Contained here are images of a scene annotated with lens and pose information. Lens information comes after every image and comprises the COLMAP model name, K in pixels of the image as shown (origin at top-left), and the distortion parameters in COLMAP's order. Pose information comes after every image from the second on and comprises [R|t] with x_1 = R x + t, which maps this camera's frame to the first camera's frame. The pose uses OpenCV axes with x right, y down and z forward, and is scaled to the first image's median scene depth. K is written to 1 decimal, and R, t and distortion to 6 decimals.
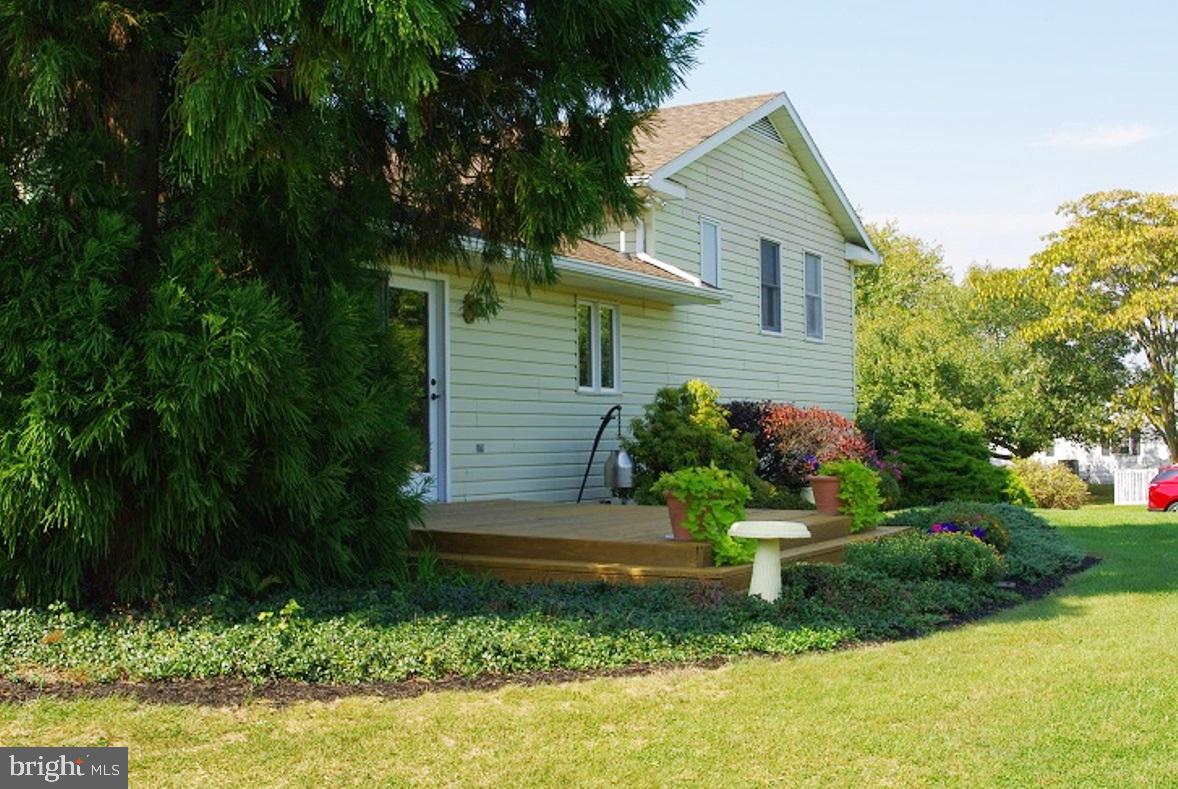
lens RADIAL K [[1491.4, 0, 588.5], [0, 1491.4, 396.9], [0, 0, 1]] dist [0.007546, 0.000000]
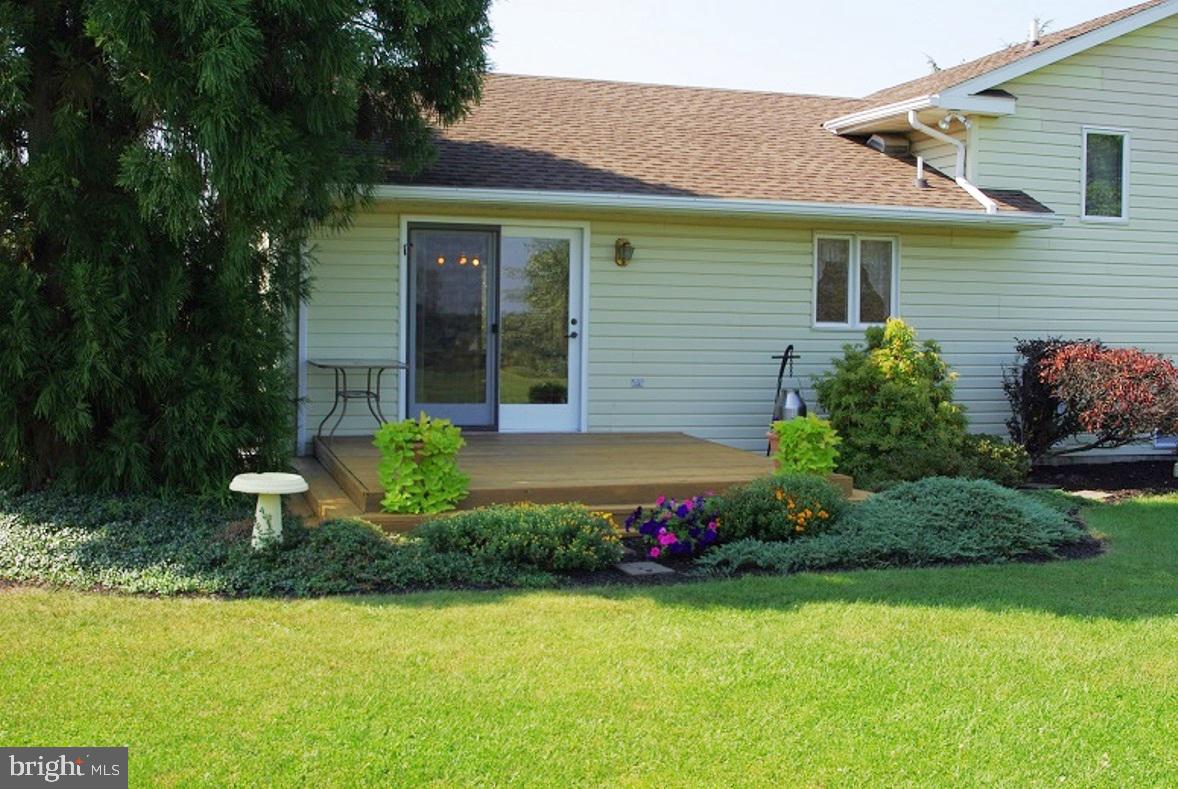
lens RADIAL K [[1360.8, 0, 588.3], [0, 1360.8, 390.0], [0, 0, 1]] dist [-0.047787, 0.000000]
pose [[0.713099, 0.049756, -0.699295, 0.580891], [-0.000655, 0.997525, 0.070308, -0.029001], [0.701063, -0.049679, 0.711367, 0.284765]]
